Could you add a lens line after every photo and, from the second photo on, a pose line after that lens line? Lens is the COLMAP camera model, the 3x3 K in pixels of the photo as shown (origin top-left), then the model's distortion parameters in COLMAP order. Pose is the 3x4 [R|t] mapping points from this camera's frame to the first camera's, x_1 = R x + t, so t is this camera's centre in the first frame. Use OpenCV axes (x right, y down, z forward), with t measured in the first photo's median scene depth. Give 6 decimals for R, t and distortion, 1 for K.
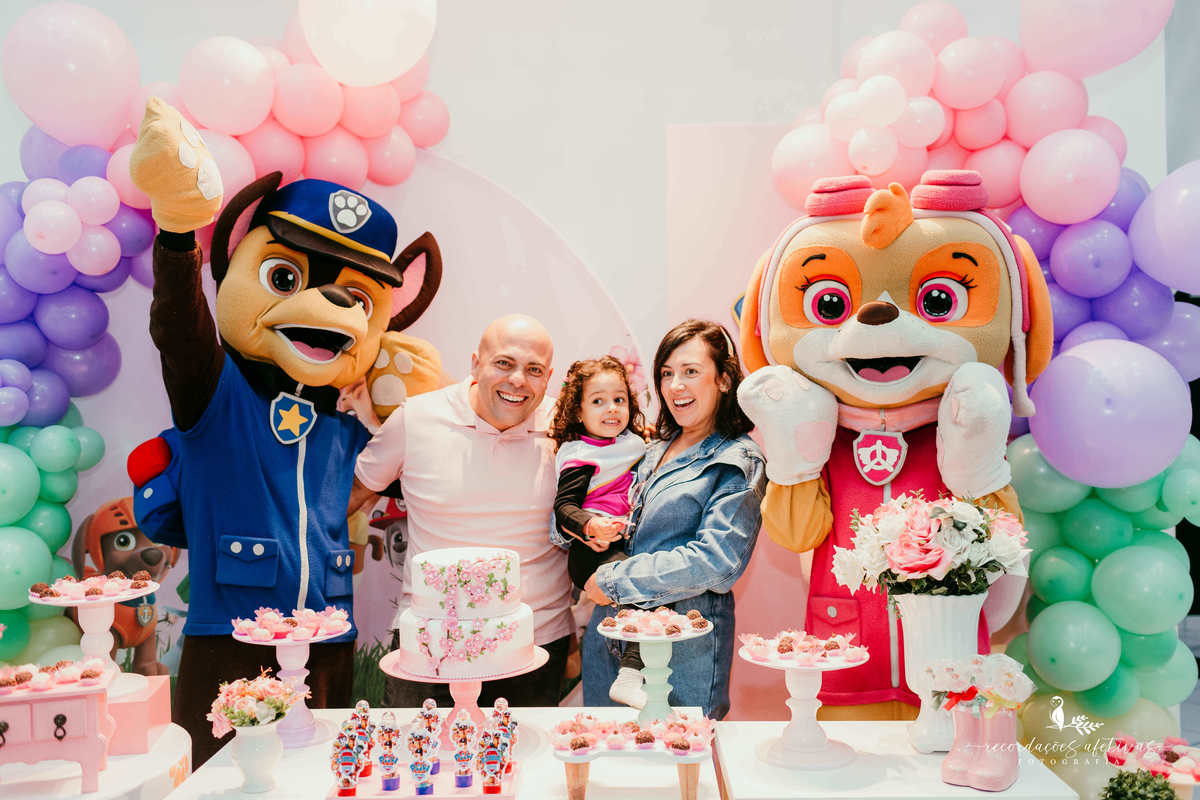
lens RADIAL K [[1096.7, 0, 600.0], [0, 1096.7, 400.0], [0, 0, 1]] dist [0.007459, -0.007032]
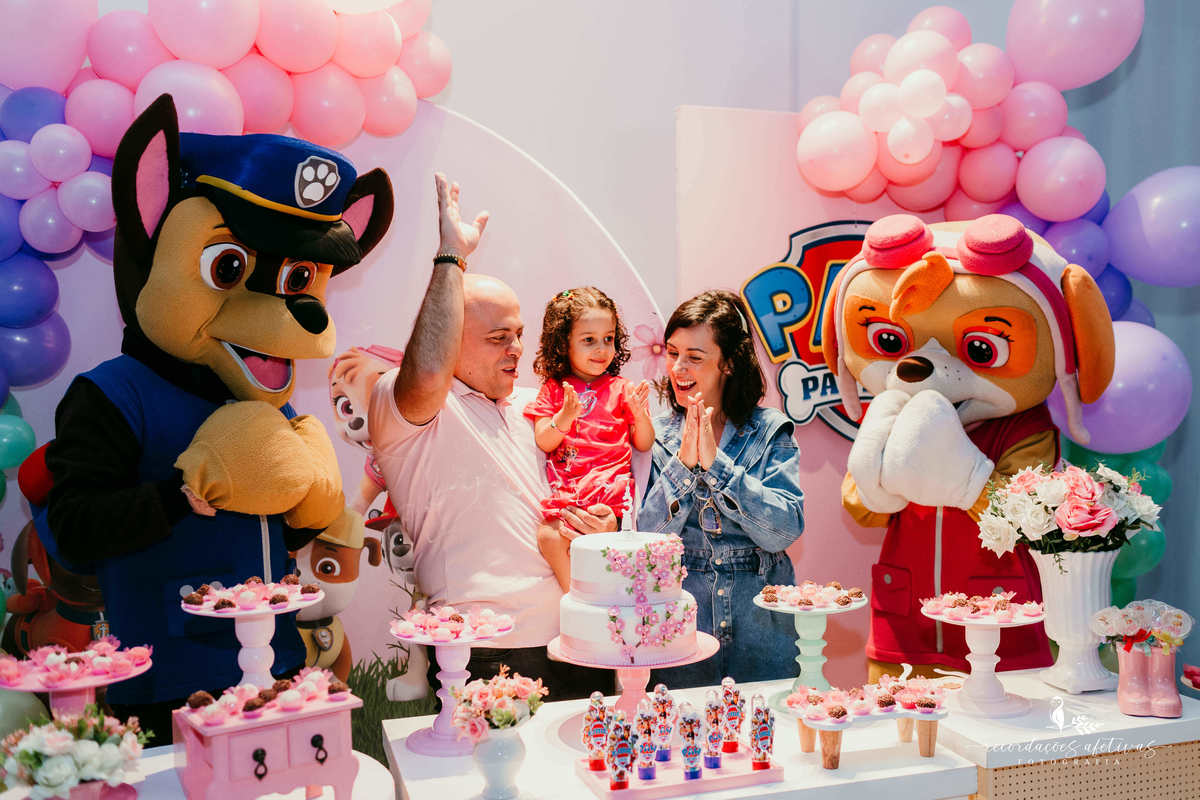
lens RADIAL K [[1129.2, 0, 603.1], [0, 1129.2, 427.6], [0, 0, 1]] dist [0.002755, -0.000291]
pose [[0.950794, -0.016861, 0.309366, -0.512850], [0.006668, 0.999400, 0.033975, 0.009897], [-0.309753, -0.030240, 0.950336, 0.068968]]
